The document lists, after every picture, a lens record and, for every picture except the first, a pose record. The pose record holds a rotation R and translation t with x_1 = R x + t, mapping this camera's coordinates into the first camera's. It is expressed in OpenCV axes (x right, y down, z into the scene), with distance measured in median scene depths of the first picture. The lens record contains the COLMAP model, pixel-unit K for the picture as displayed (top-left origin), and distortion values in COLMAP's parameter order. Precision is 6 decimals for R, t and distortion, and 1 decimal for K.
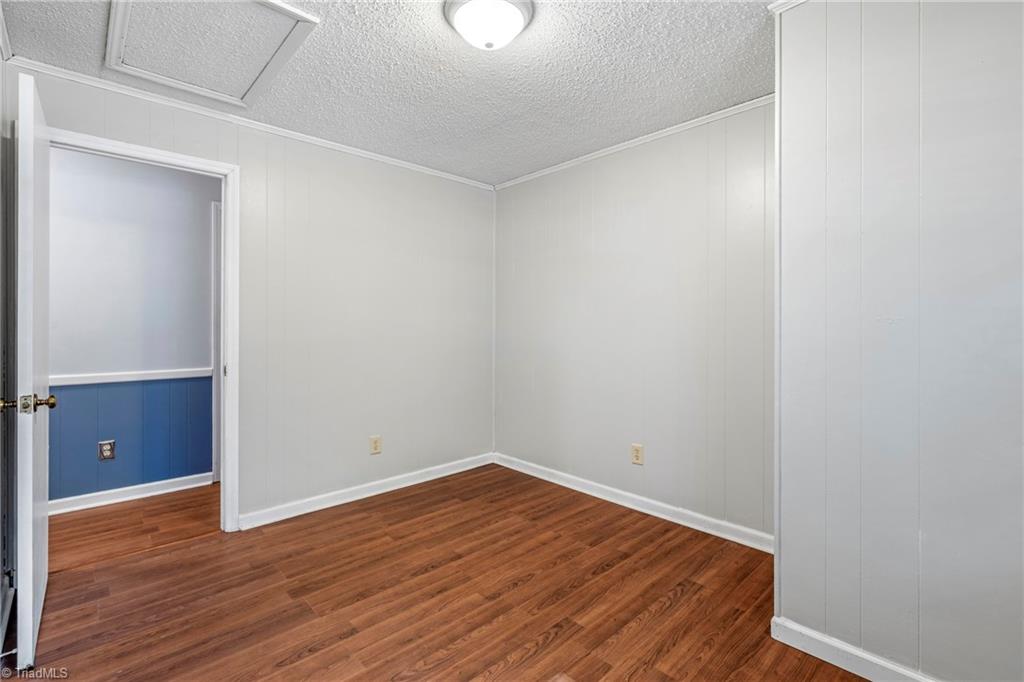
lens RADIAL K [[462.0, 0, 509.8], [0, 462.0, 338.6], [0, 0, 1]] dist [-0.000468, -0.000595]
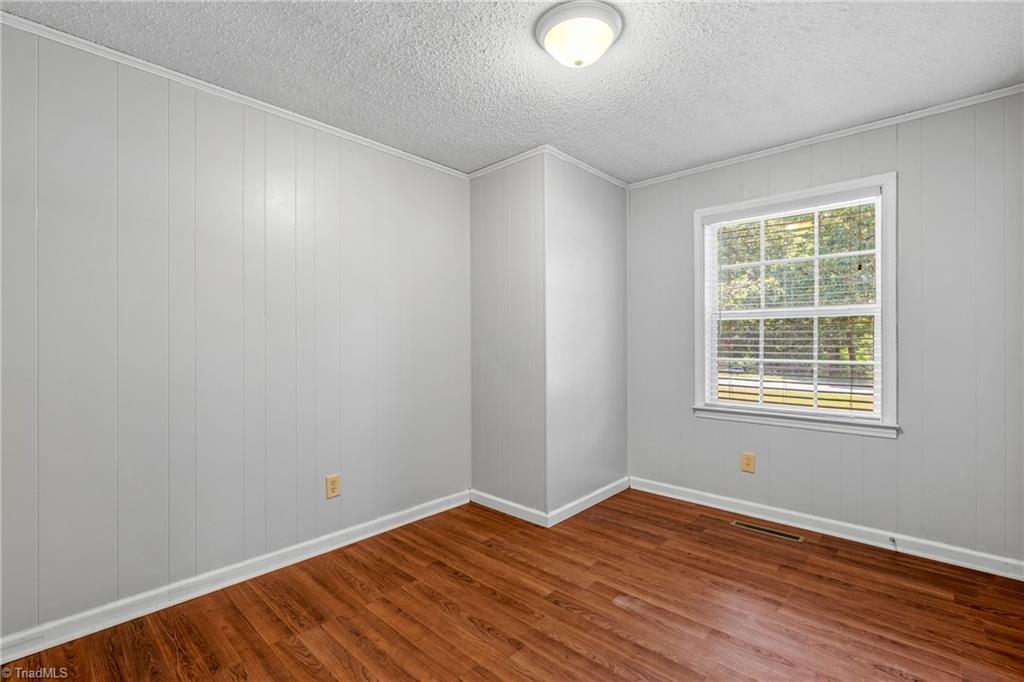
lens RADIAL K [[462.0, 0, 509.8], [0, 462.0, 338.6], [0, 0, 1]] dist [-0.000468, -0.000595]
pose [[-0.065834, 0.003655, 0.997824, -0.742984], [0.030792, 0.999524, -0.001630, -0.021313], [-0.997355, 0.030617, -0.065915, 0.847813]]
